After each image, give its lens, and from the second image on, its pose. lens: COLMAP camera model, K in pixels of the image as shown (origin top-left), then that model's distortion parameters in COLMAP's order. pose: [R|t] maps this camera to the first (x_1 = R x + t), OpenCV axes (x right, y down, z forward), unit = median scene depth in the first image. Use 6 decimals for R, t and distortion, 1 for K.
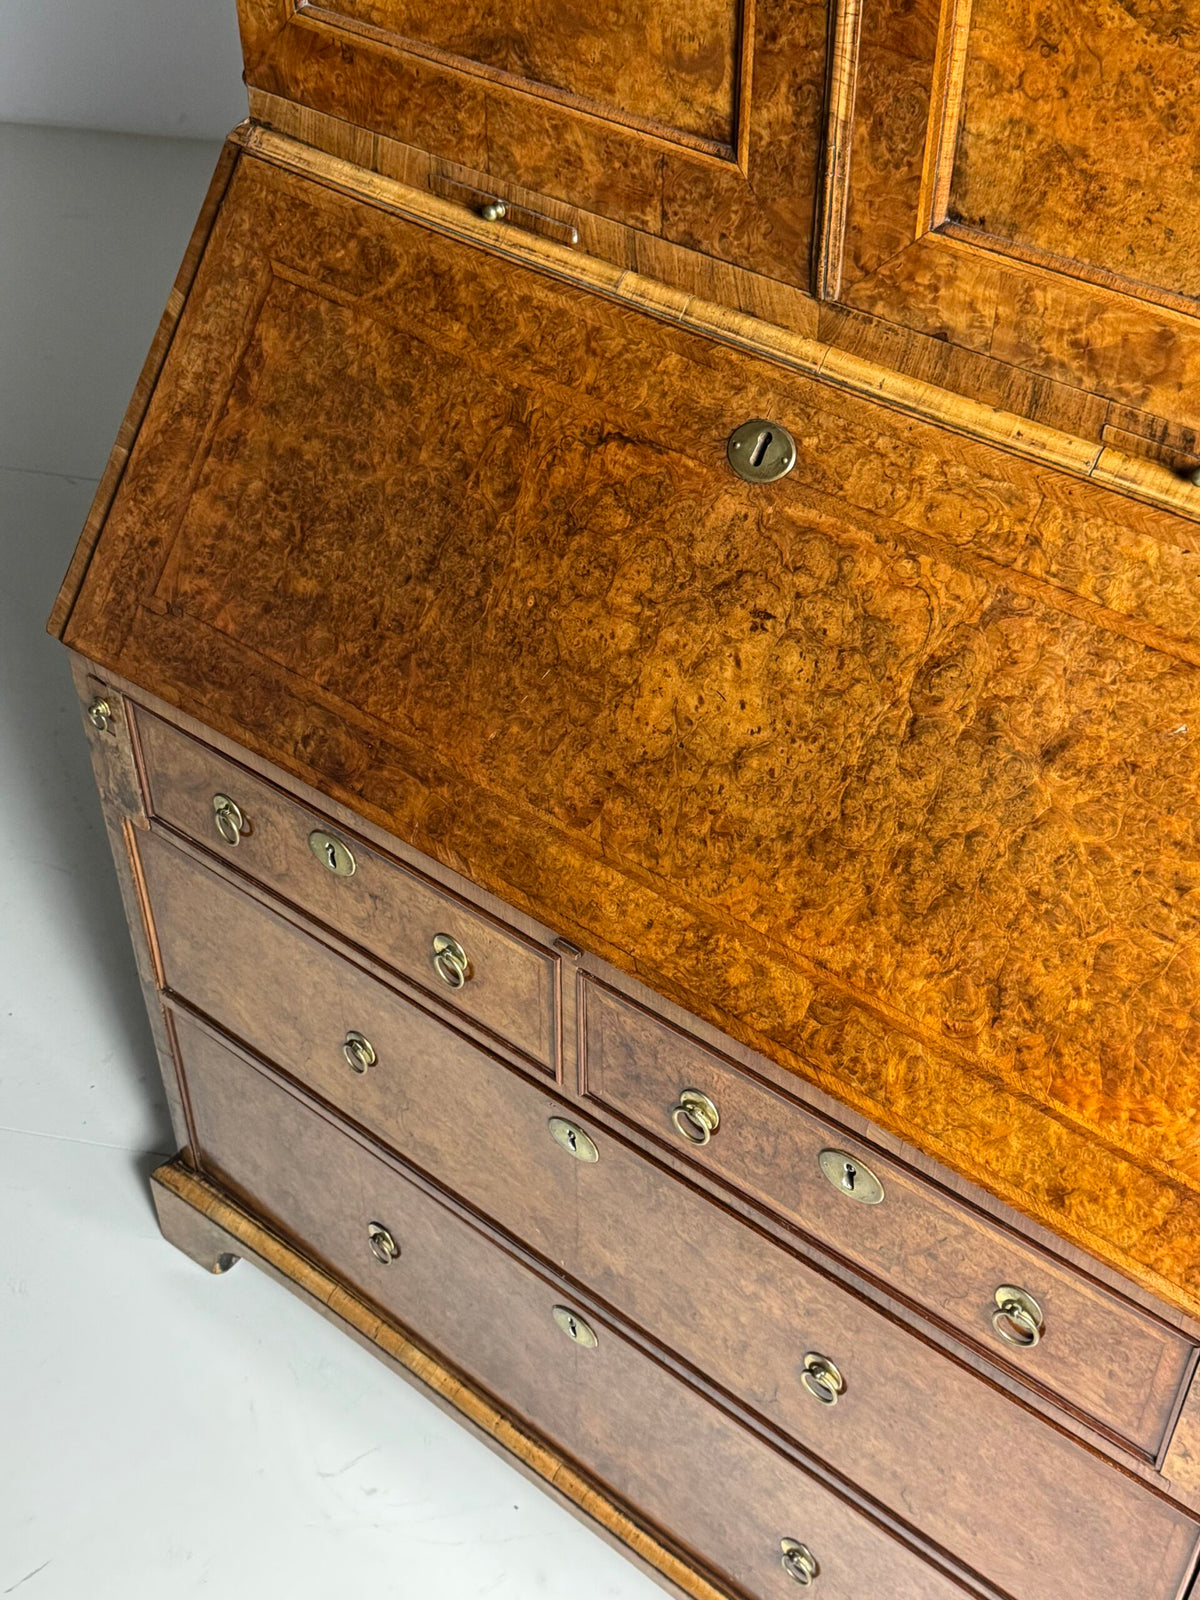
lens RADIAL K [[1967.1, 0, 606.2], [0, 1967.1, 820.8], [0, 0, 1]] dist [0.197518, -0.452893]
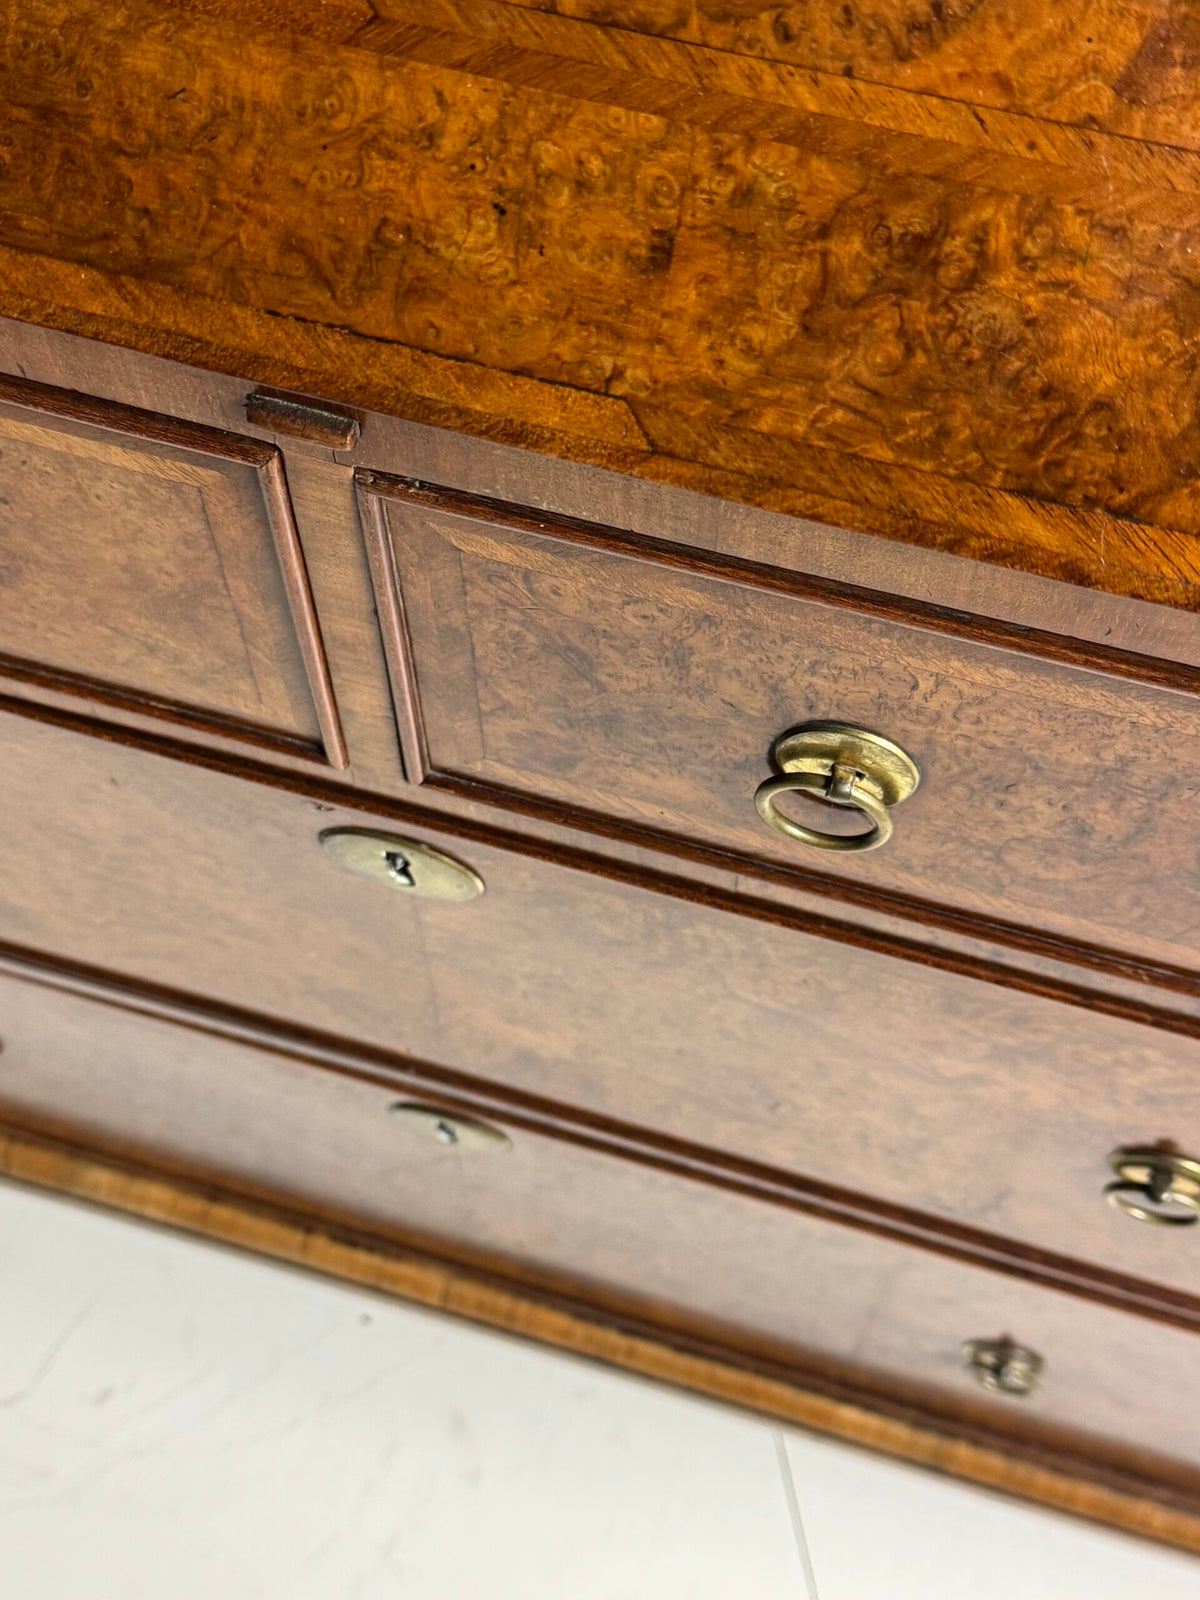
lens RADIAL K [[2011.6, 0, 600.5], [0, 2011.6, 799.8], [0, 0, 1]] dist [0.191415, -0.511553]
pose [[0.920004, -0.347597, 0.181024, -0.055029], [0.257922, 0.884783, 0.388118, 0.012562], [-0.295075, -0.310380, 0.903656, 0.754603]]
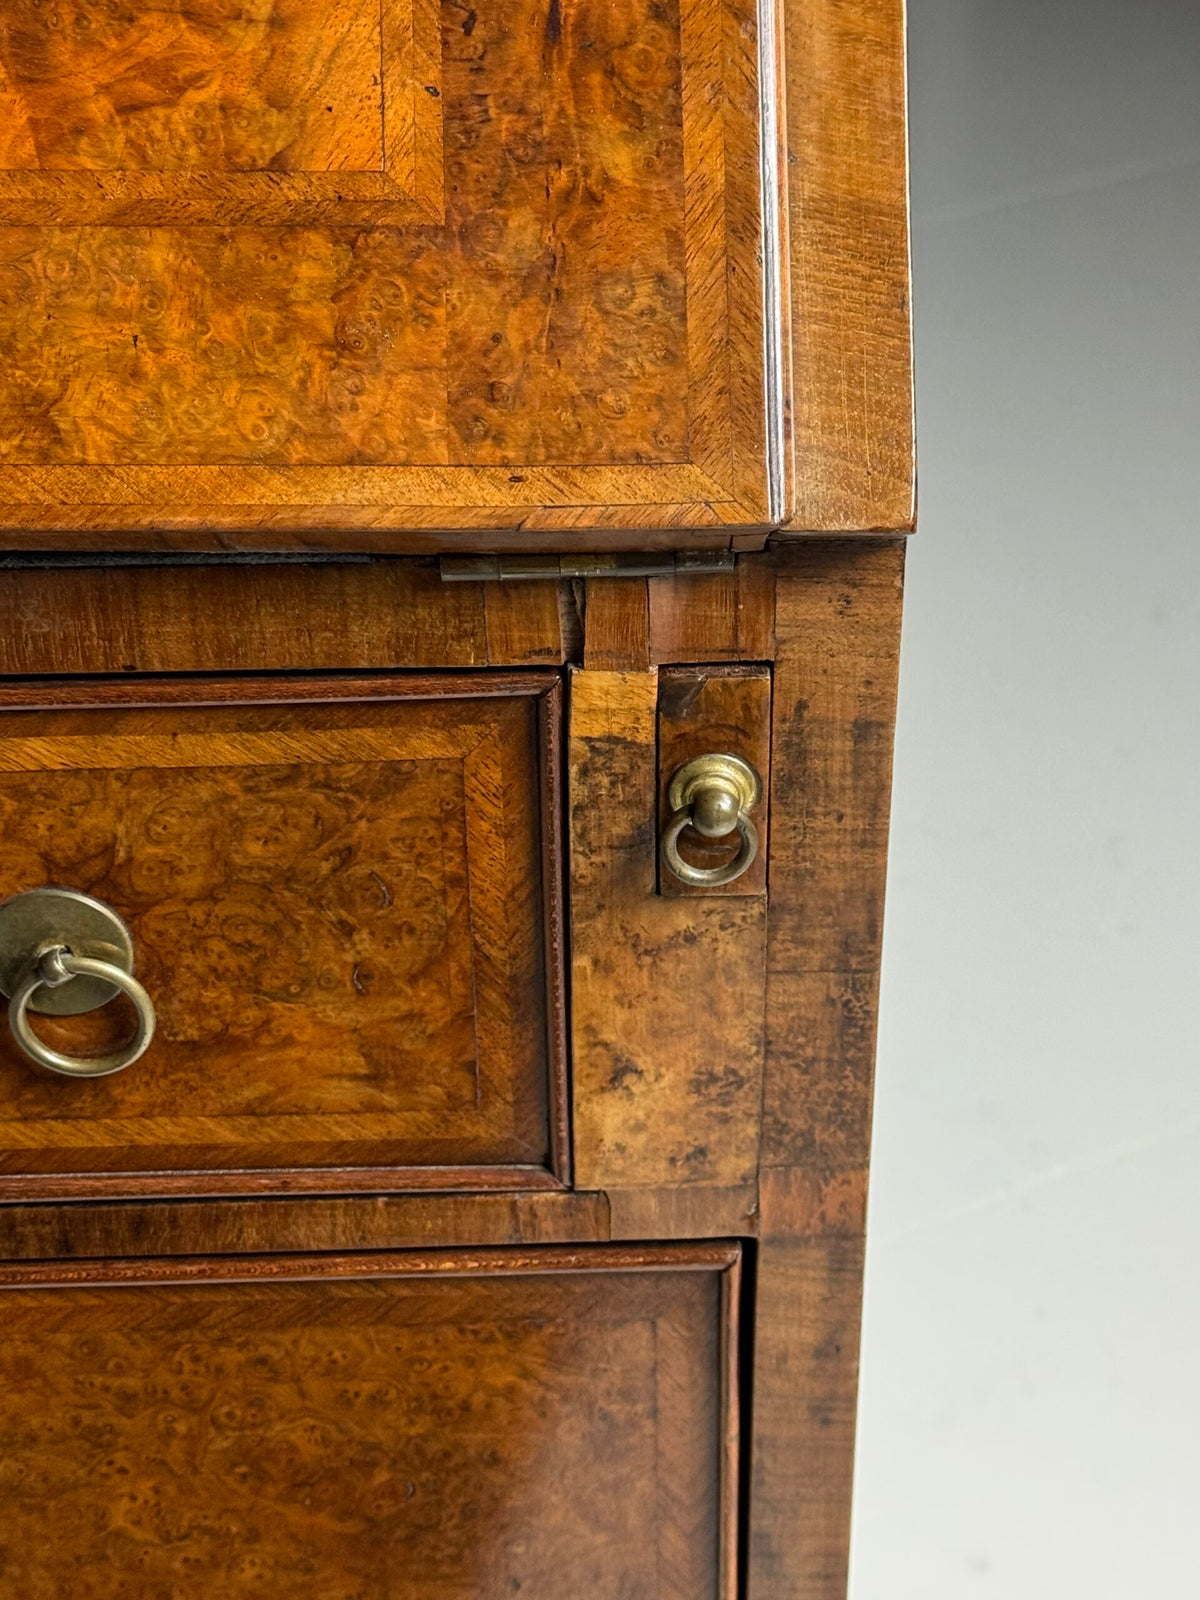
lens RADIAL K [[2839.2, 0, 594.3], [0, 2839.2, 825.5], [0, 0, 1]] dist [0.135138, 0.070683]
pose [[0.763173, -0.353891, 0.540673, 0.016645], [0.438363, 0.898270, -0.030809, 0.270200], [-0.474767, 0.260524, 0.840668, 0.514285]]
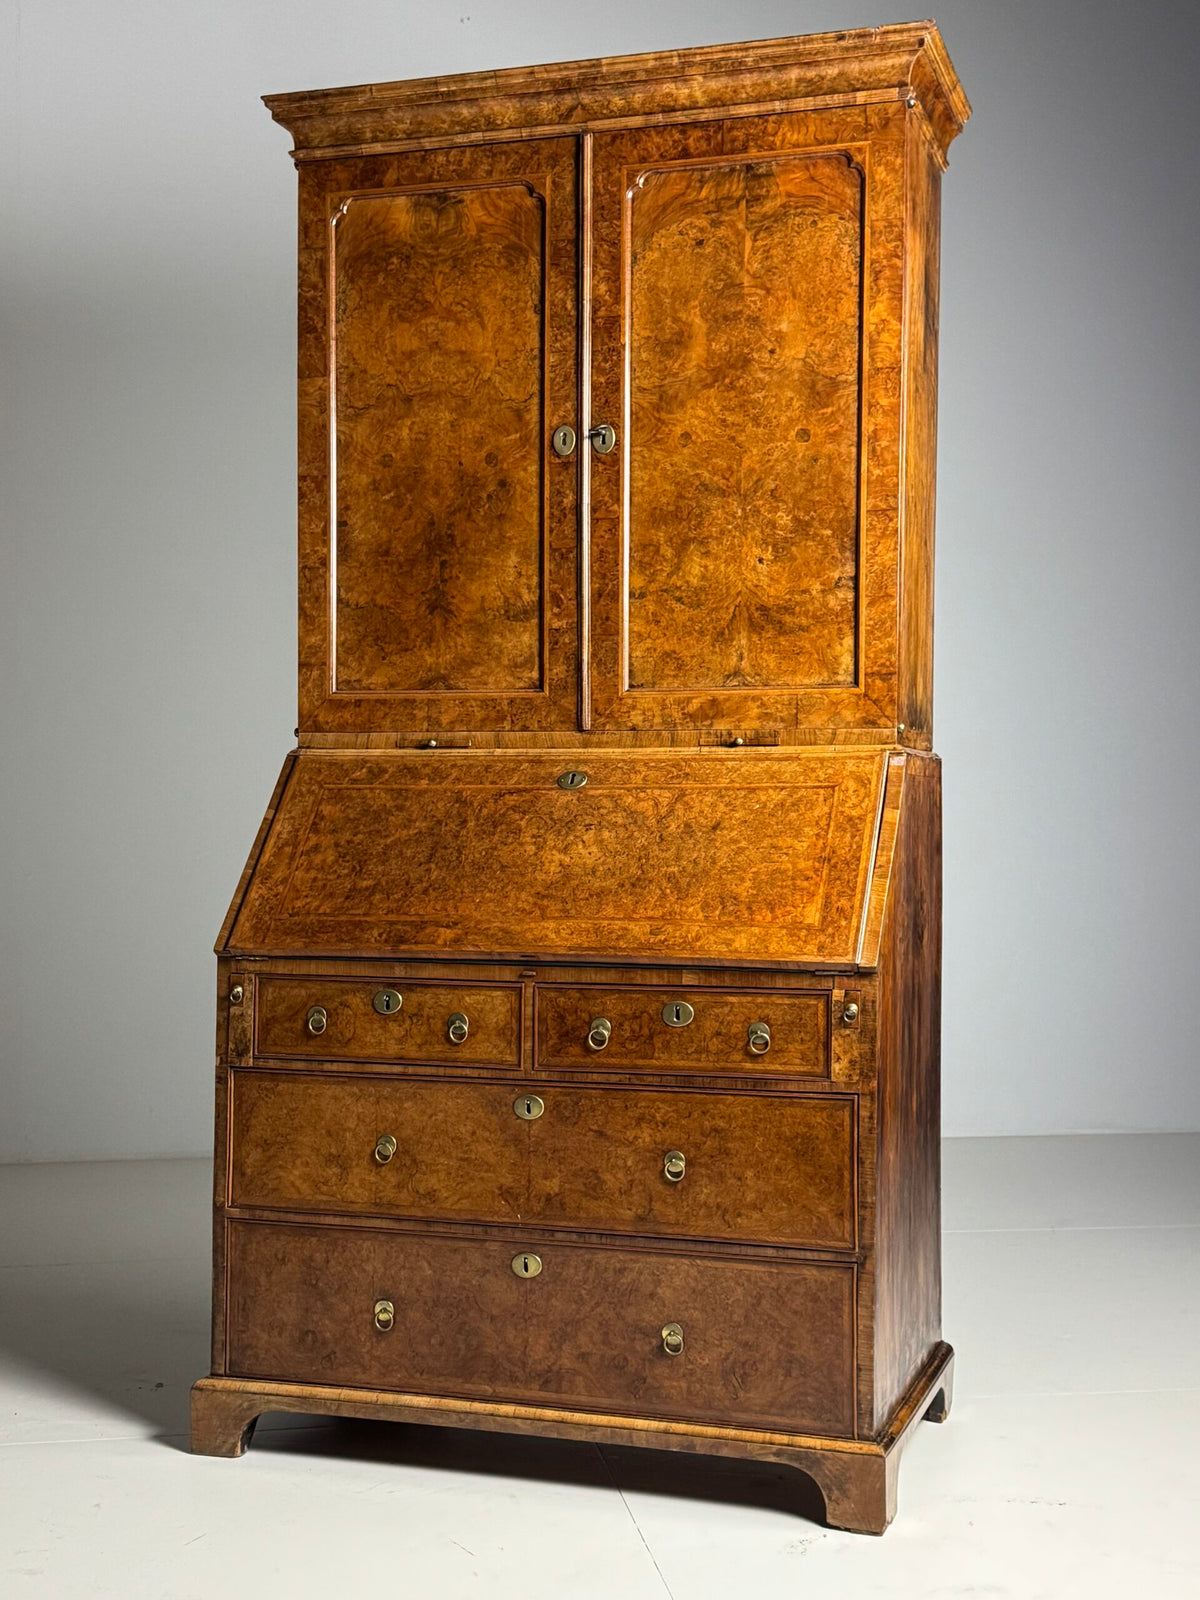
lens RADIAL K [[1996.7, 0, 603.6], [0, 1996.7, 815.1], [0, 0, 1]] dist [0.202924, -0.473118]
pose [[0.928464, 0.004503, 0.371394, -0.839651], [0.241205, 0.753071, -0.612130, 1.432578], [-0.282443, 0.657923, 0.698114, -0.784705]]
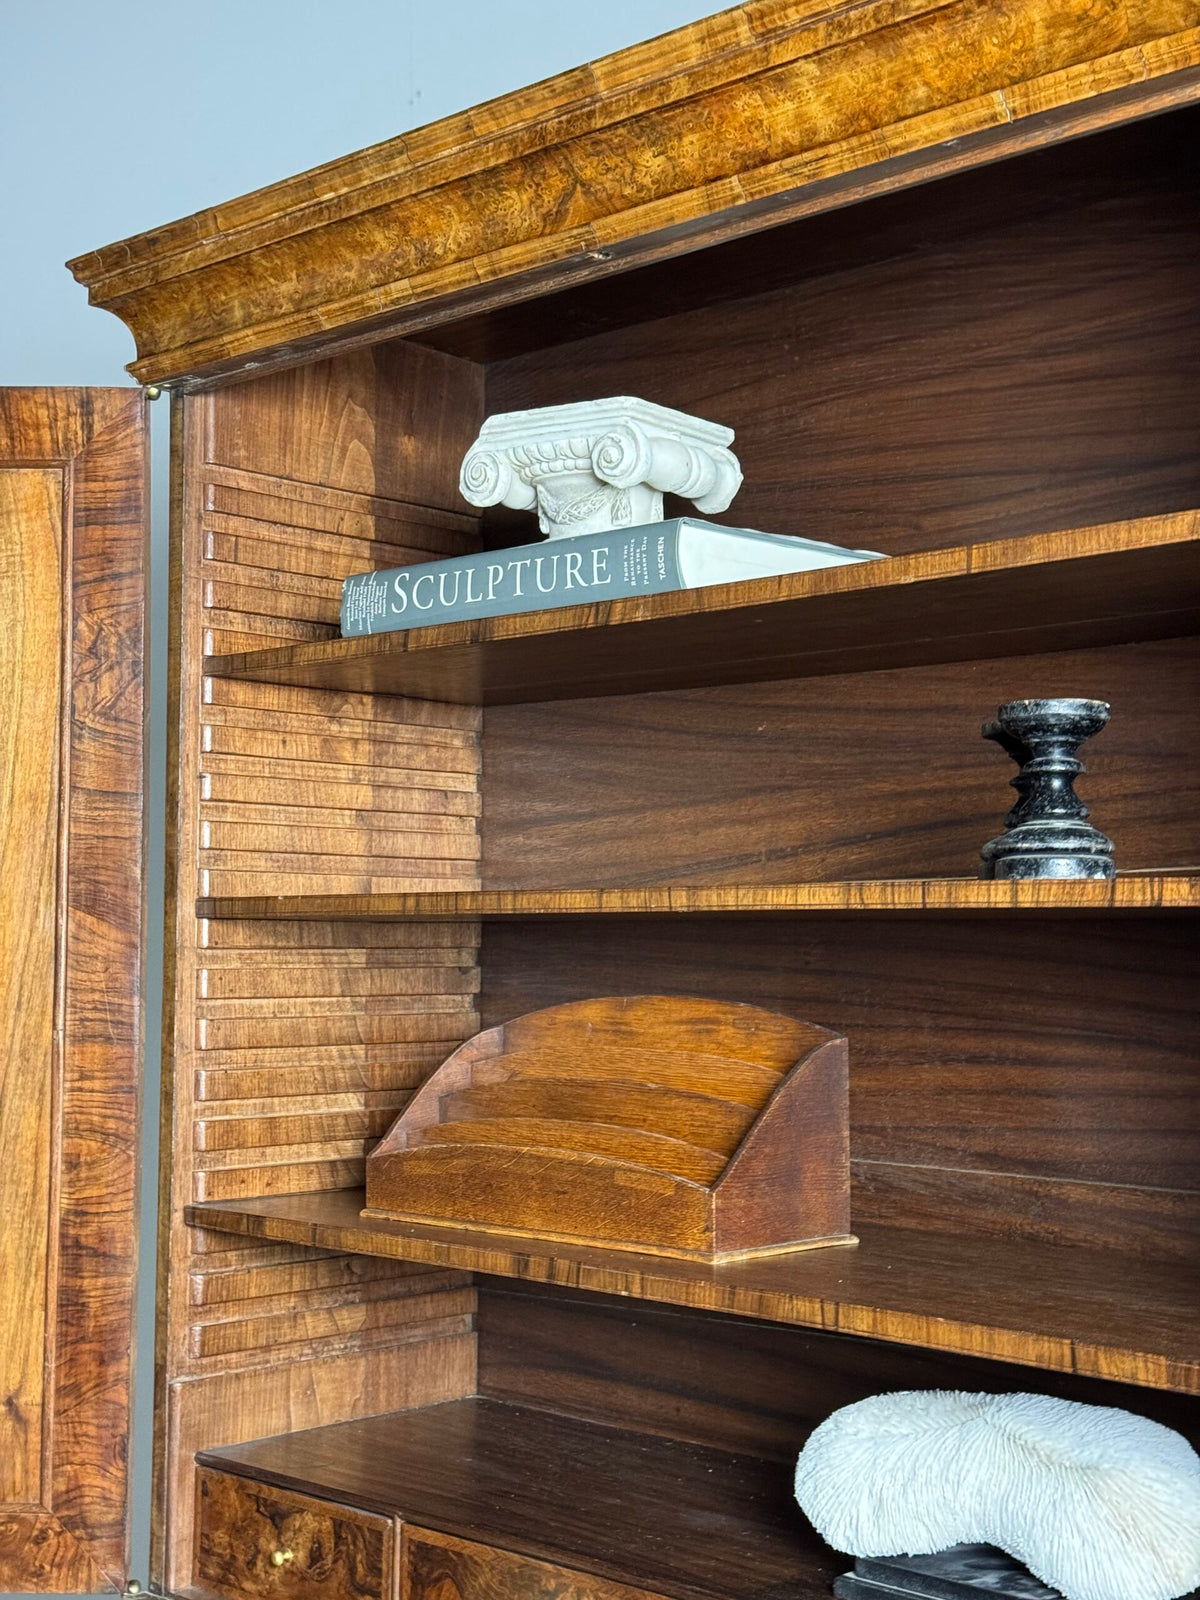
lens RADIAL K [[2224.9, 0, 587.3], [0, 2224.9, 813.8], [0, 0, 1]] dist [0.200718, -0.450305]
pose [[0.996348, -0.002581, -0.085350, 0.200919], [-0.058119, 0.711785, -0.699989, 0.196630], [0.062557, 0.702393, 0.709035, -0.156389]]
